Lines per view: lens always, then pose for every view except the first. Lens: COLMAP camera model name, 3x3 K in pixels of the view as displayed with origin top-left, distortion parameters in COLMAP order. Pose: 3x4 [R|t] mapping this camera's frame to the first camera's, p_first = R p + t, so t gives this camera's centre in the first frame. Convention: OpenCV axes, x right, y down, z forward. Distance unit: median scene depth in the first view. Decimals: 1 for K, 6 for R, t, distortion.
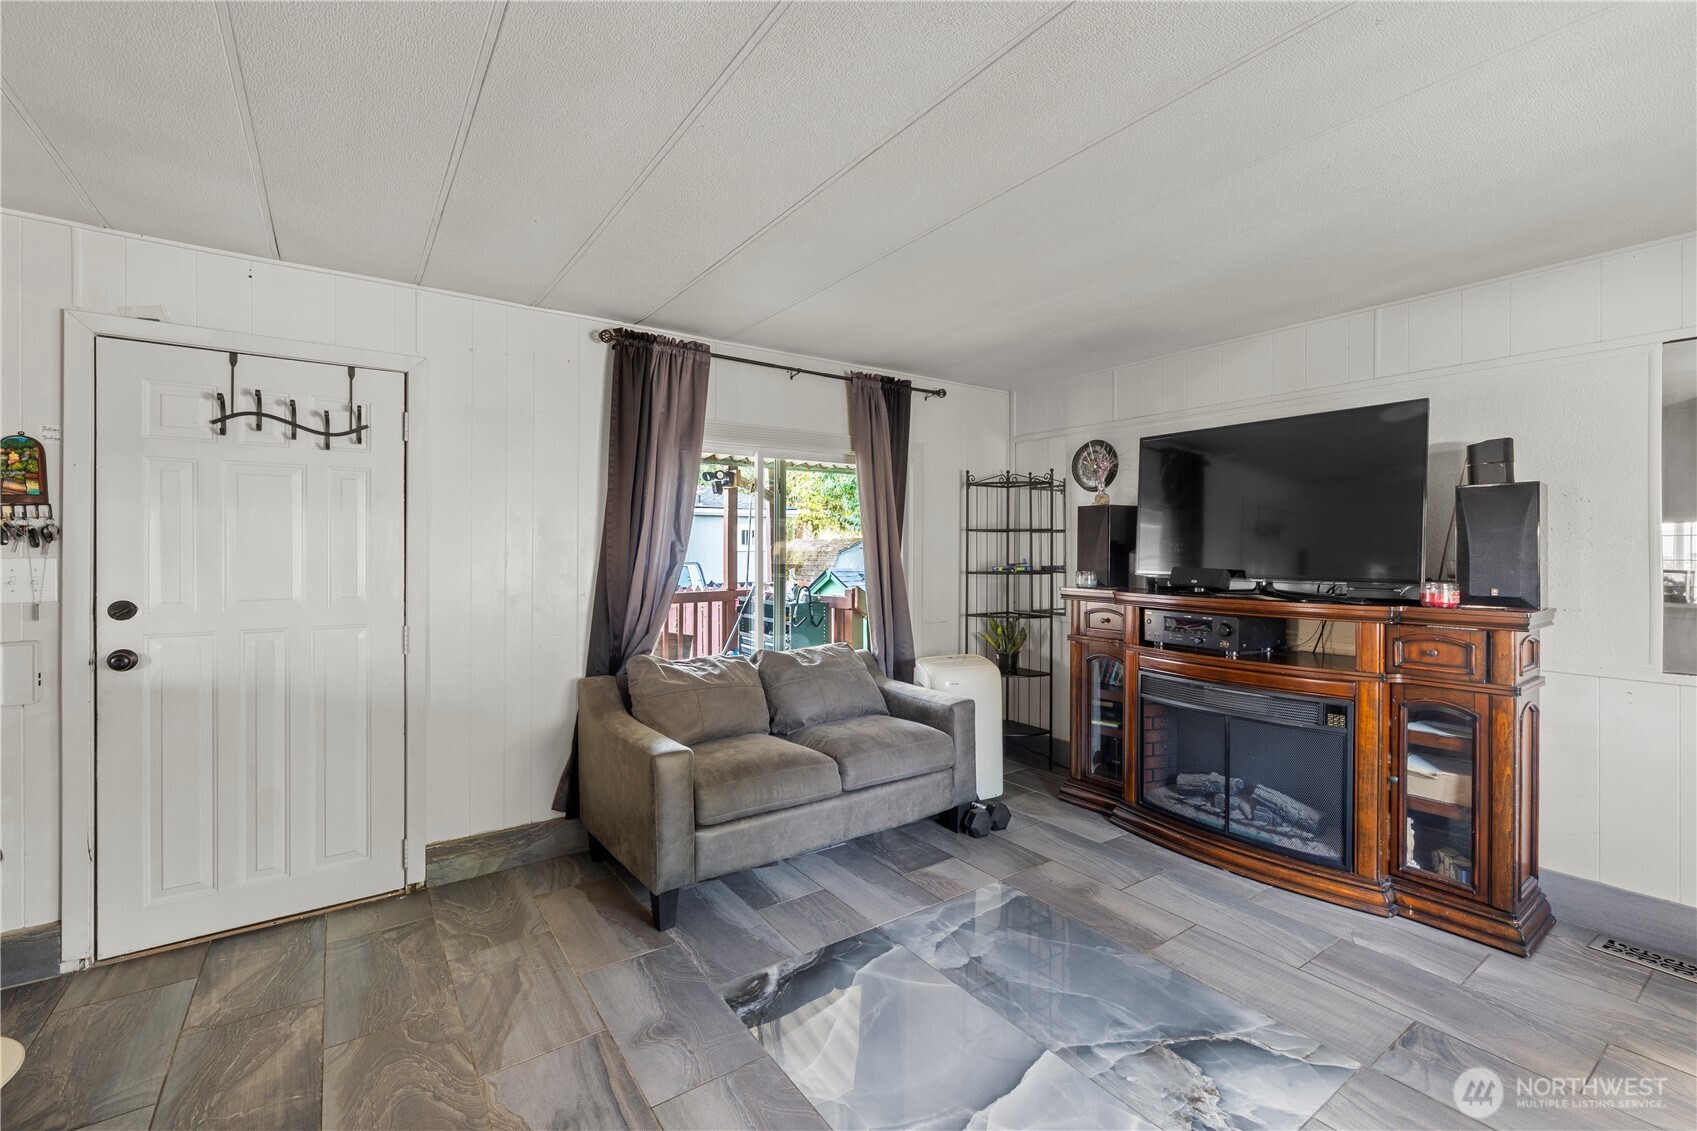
lens RADIAL K [[726.7, 0, 854.5], [0, 726.7, 552.2], [0, 0, 1]] dist [0.000096, 0.000491]
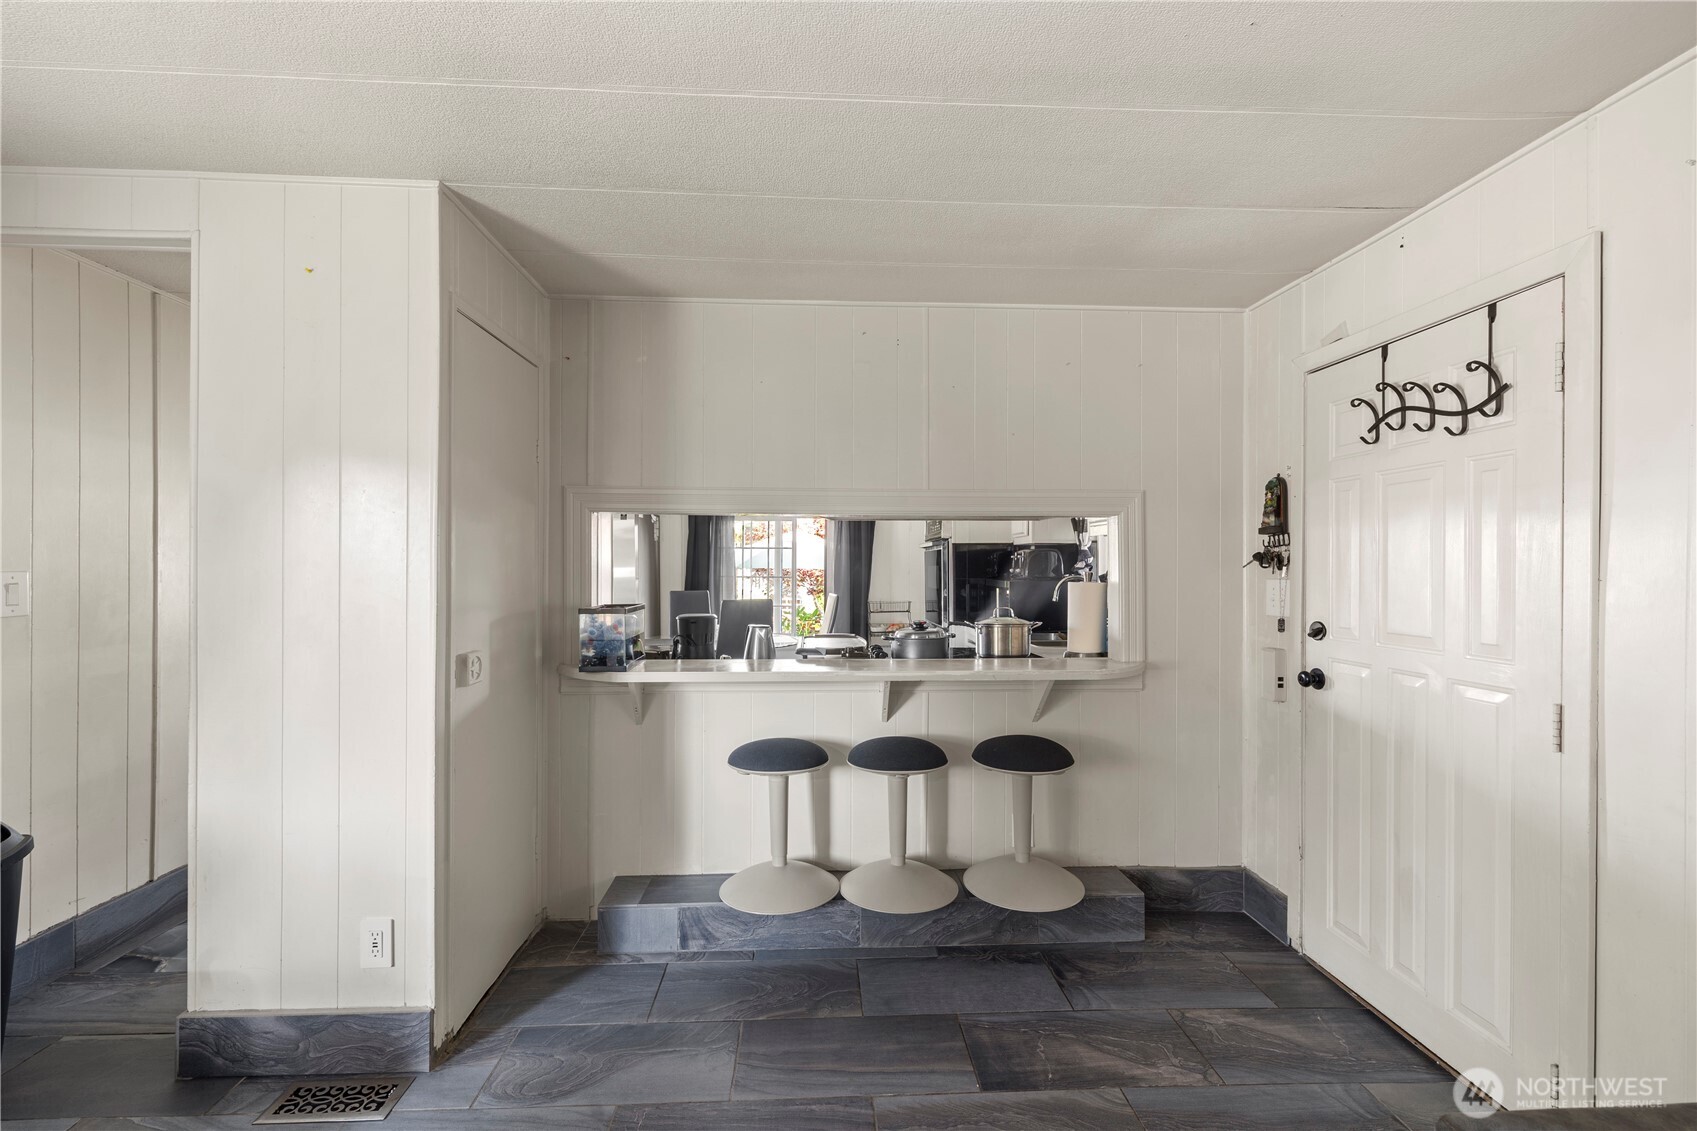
lens RADIAL K [[726.7, 0, 844.9], [0, 726.7, 566.2], [0, 0, 1]] dist [0.000096, 0.000491]
pose [[-0.550301, -0.004718, -0.834953, 0.225626], [-0.007416, 0.999972, -0.000763, -0.006420], [0.834933, 0.005773, -0.550321, 0.972048]]
